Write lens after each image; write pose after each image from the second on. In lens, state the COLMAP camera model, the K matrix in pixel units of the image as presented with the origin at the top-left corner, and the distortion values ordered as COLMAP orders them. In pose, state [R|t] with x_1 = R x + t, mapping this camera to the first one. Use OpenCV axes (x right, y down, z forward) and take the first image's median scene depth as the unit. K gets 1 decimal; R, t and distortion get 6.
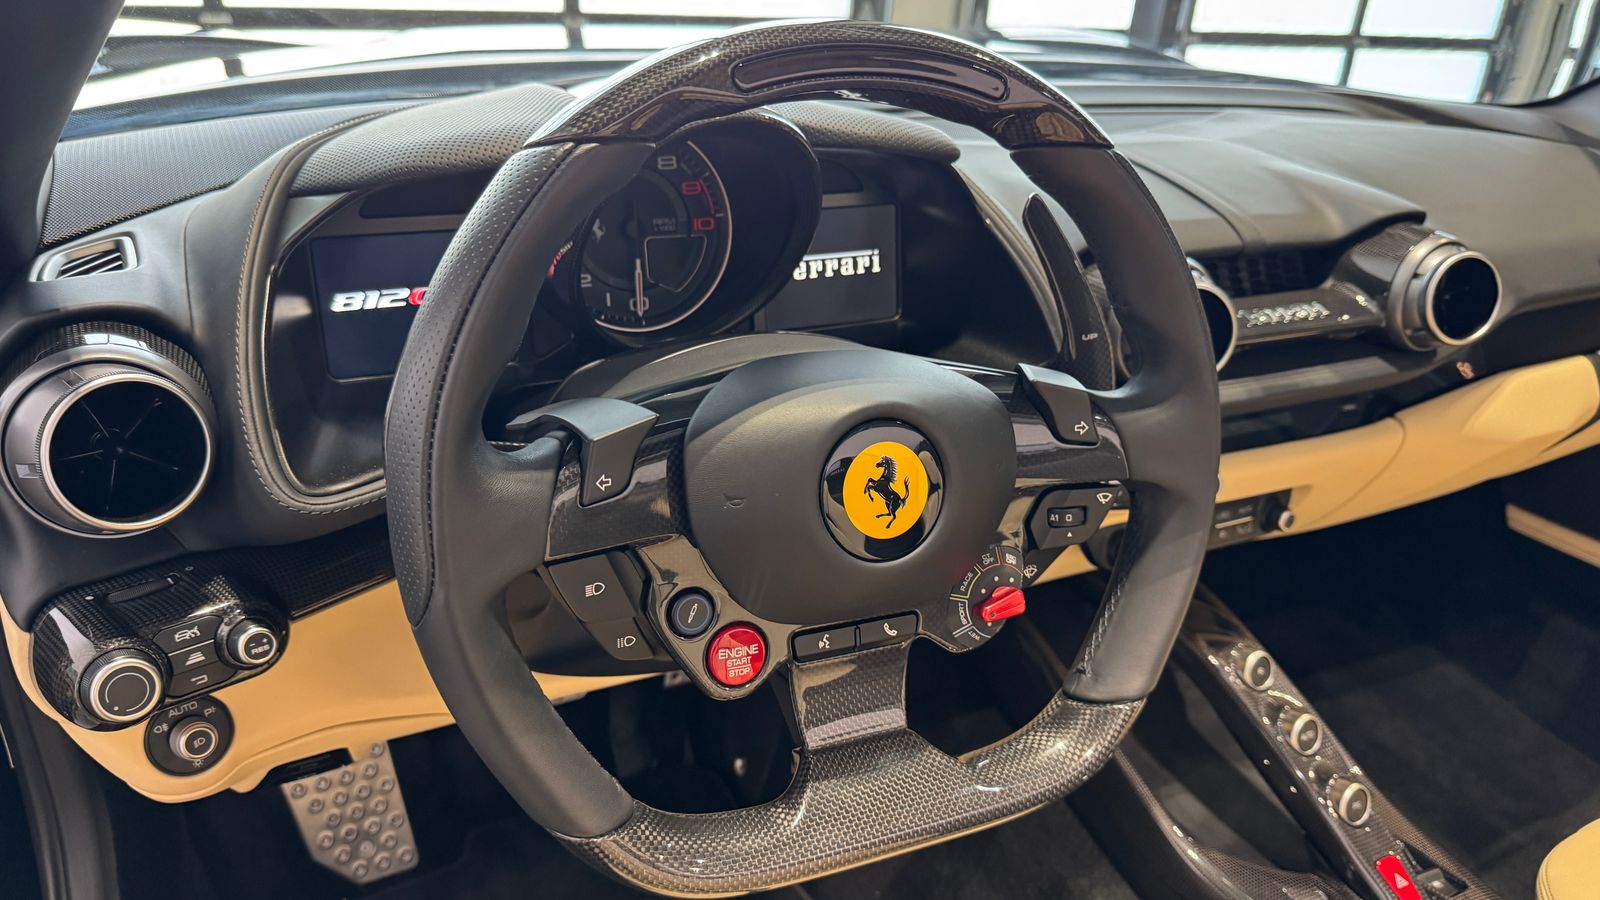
lens RADIAL K [[1133.8, 0, 800.0], [0, 1133.8, 450.0], [0, 0, 1]] dist [0.154766, -0.288015]
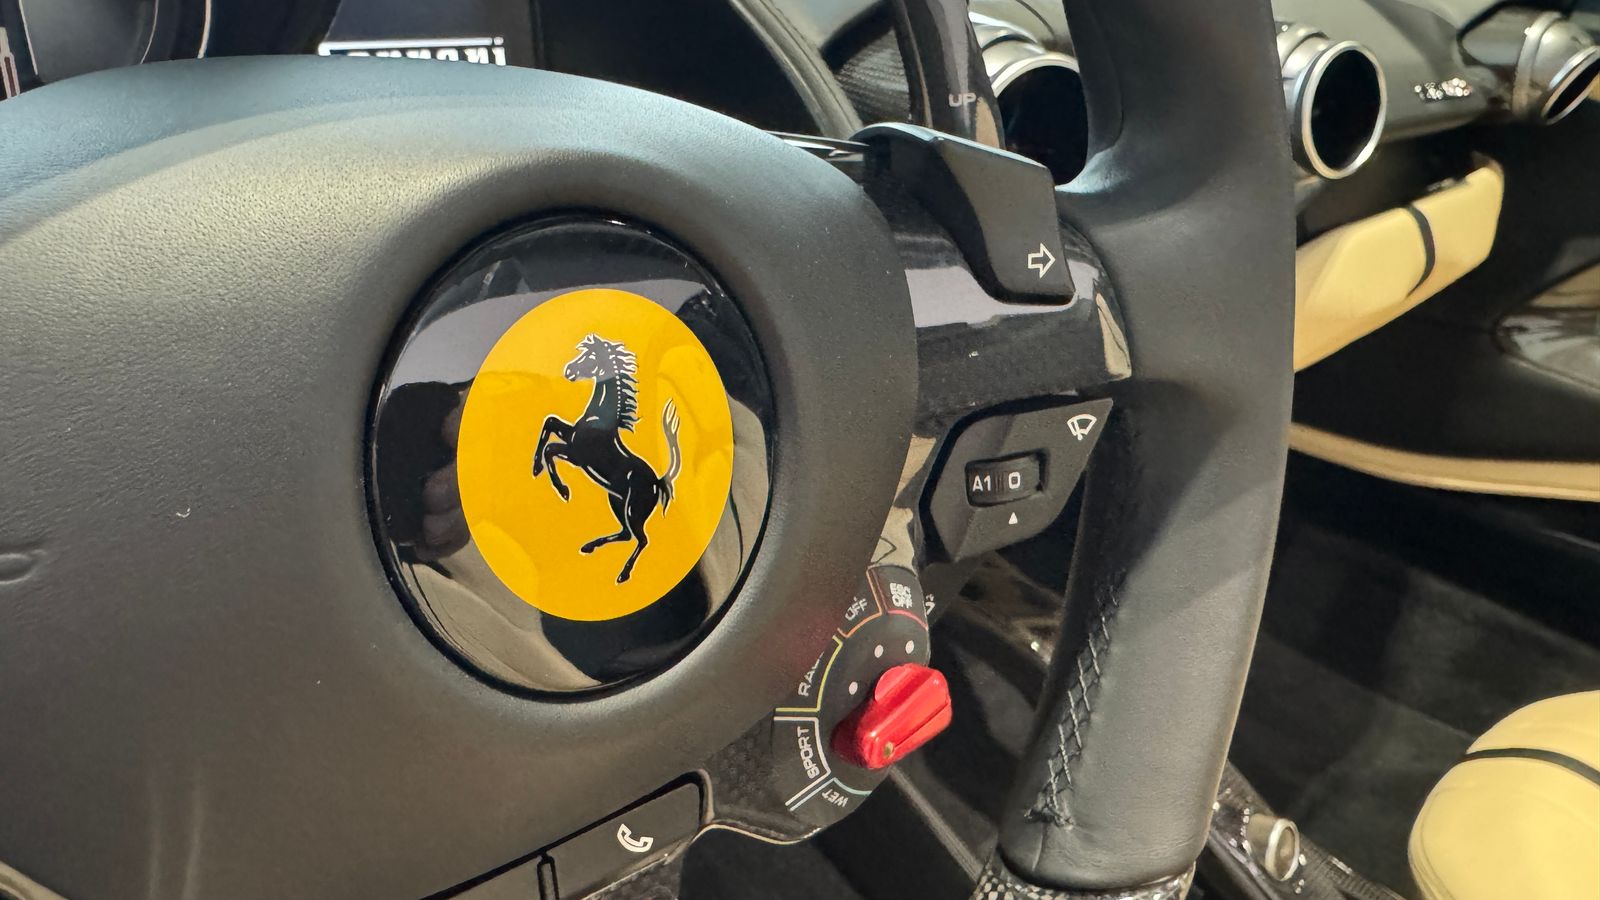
lens RADIAL K [[1132.5, 0, 690.2], [0, 1132.5, 453.3], [0, 0, 1]] dist [0.008883, -0.026941]
pose [[0.972779, -0.093959, 0.211832, 0.029282], [0.087070, 0.995331, 0.041643, 0.020737], [-0.214756, -0.022065, 0.976418, 0.600200]]
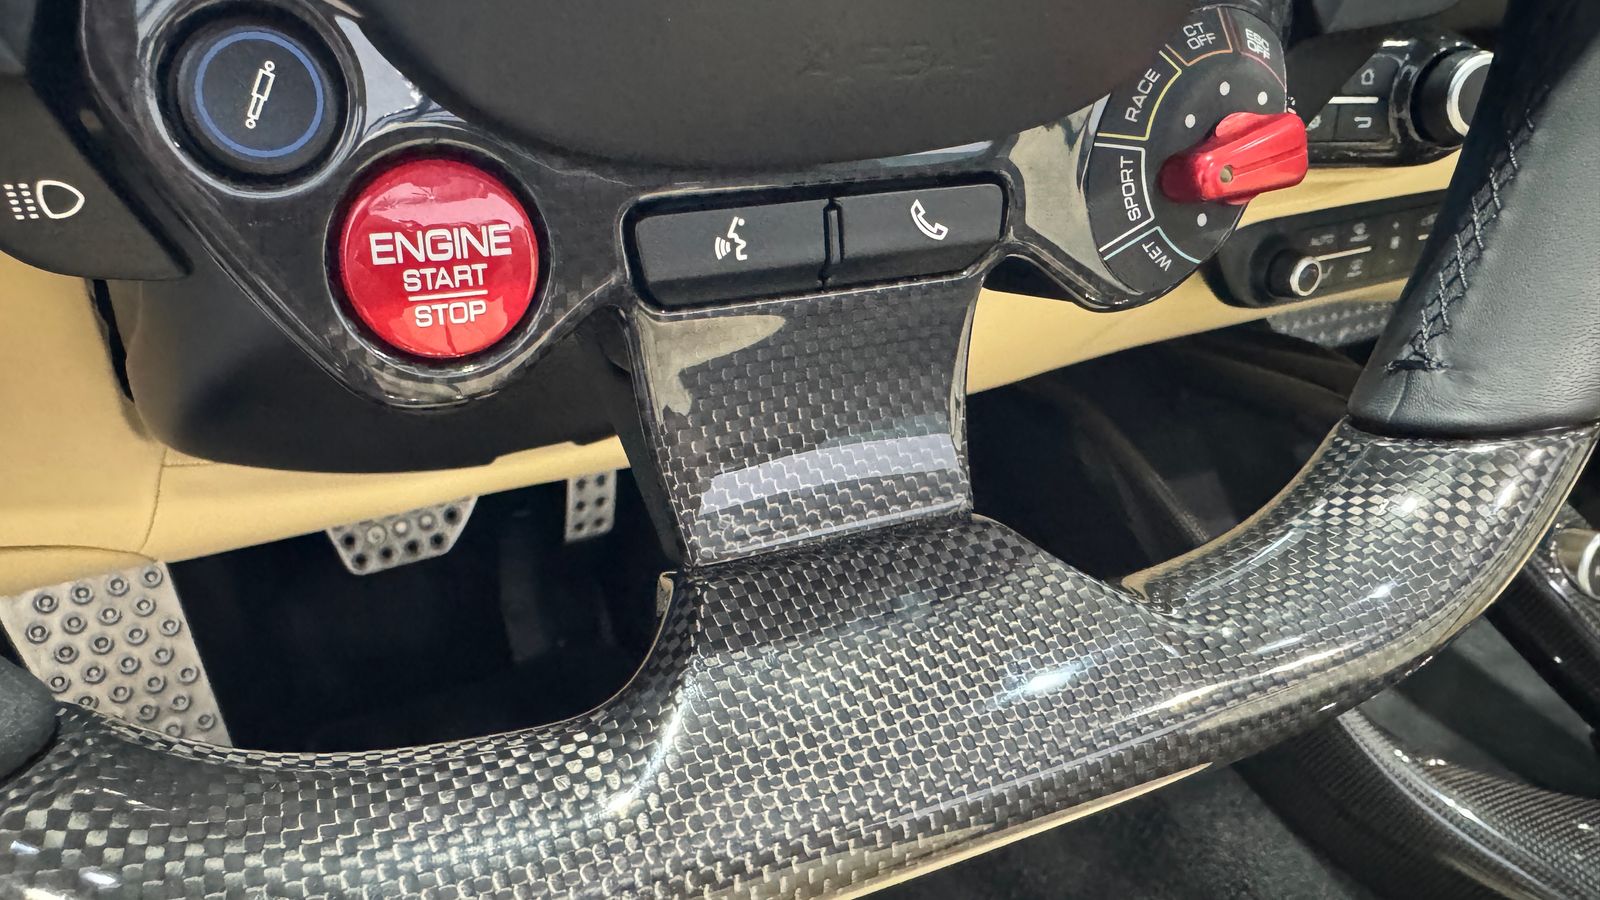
lens RADIAL K [[1144.7, 0, 728.7], [0, 1144.7, 446.1], [0, 0, 1]] dist [-0.003578, 0.001457]
pose [[0.998855, -0.024464, -0.041111, 0.029421], [0.028019, 0.995704, 0.088250, 0.178914], [0.038775, -0.089301, 0.995250, 0.603226]]
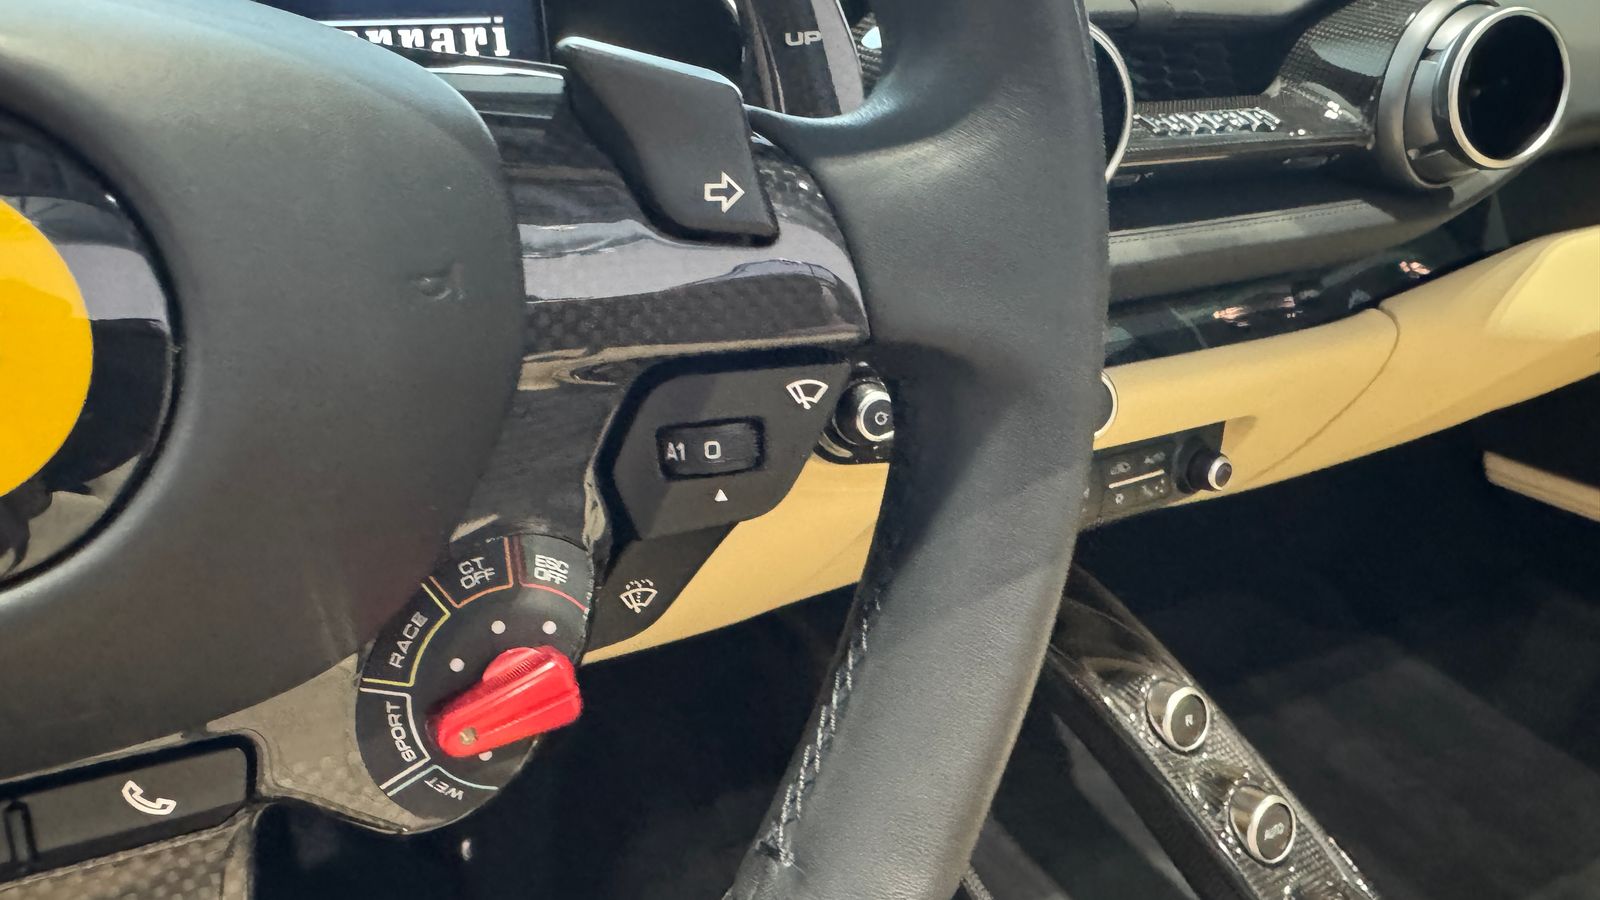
lens RADIAL K [[1121.0, 0, 704.7], [0, 1121.0, 445.5], [0, 0, 1]] dist [0.006890, -0.001650]
pose [[0.999371, -0.035447, 0.000409, 0.226905], [0.035446, 0.999368, 0.002676, 0.055394], [-0.000504, -0.002659, 0.999996, 0.623937]]
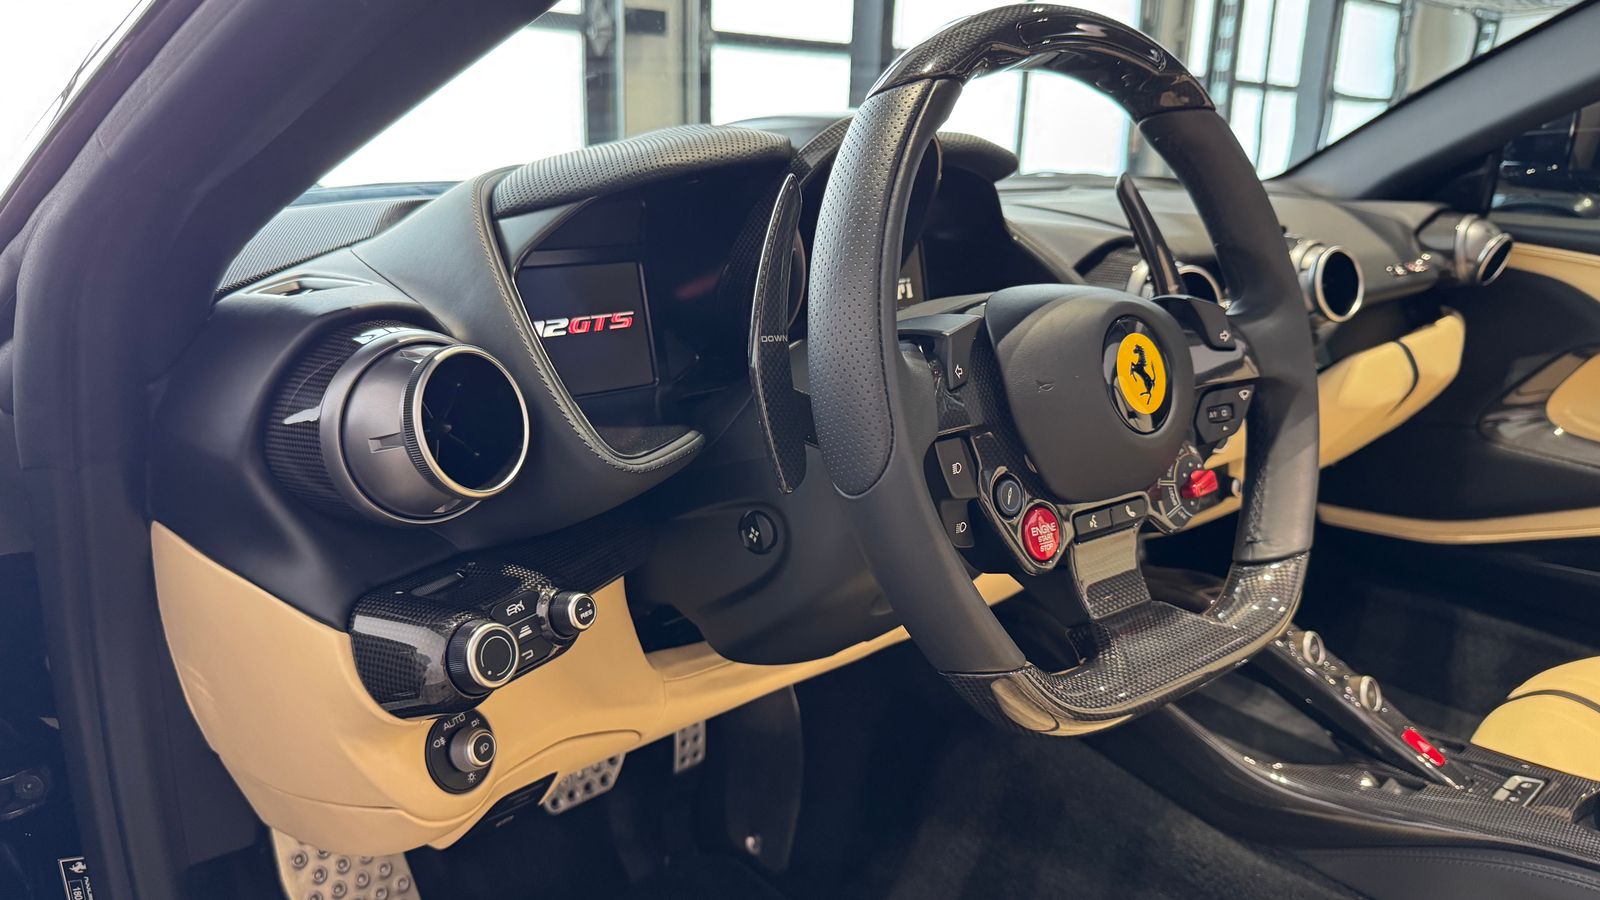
lens RADIAL K [[1133.8, 0, 800.0], [0, 1133.8, 450.0], [0, 0, 1]] dist [0.154766, -0.288015]
pose [[0.957297, -0.118815, 0.263563, -0.505669], [0.160513, 0.976660, -0.142727, 0.194226], [-0.240453, 0.178937, 0.954025, -0.043891]]
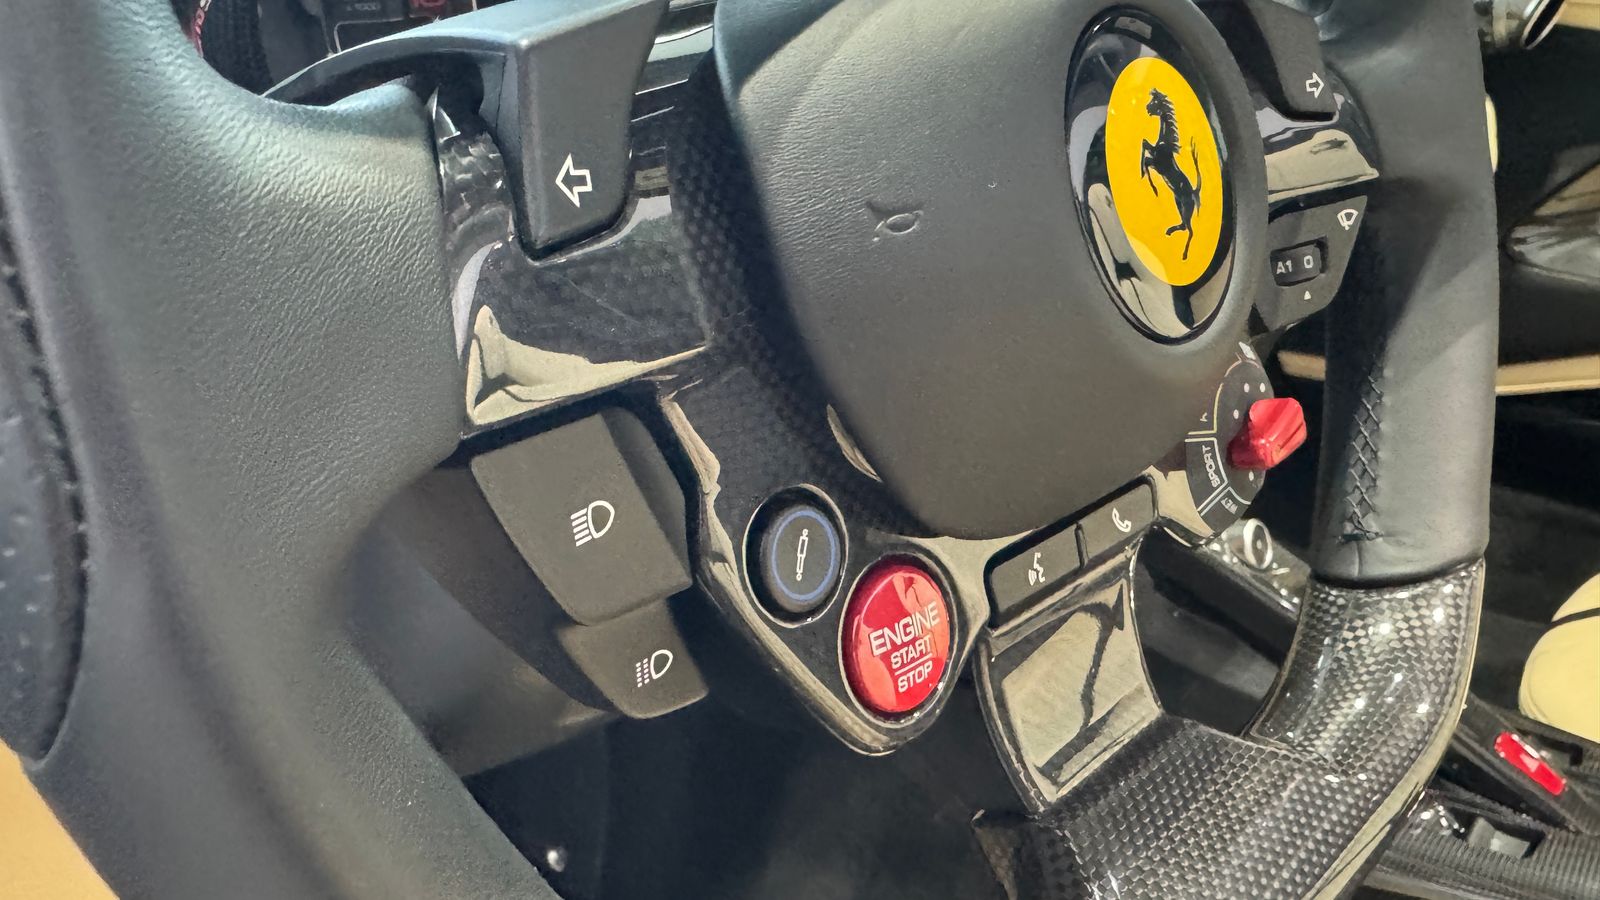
lens RADIAL K [[1126.5, 0, 709.0], [0, 1126.5, 444.8], [0, 0, 1]] dist [-0.002772, -0.001893]
pose [[0.949286, -0.199313, 0.243168, -0.179553], [0.208335, 0.977988, -0.011695, 0.089088], [-0.235484, 0.061762, 0.969914, 0.538511]]
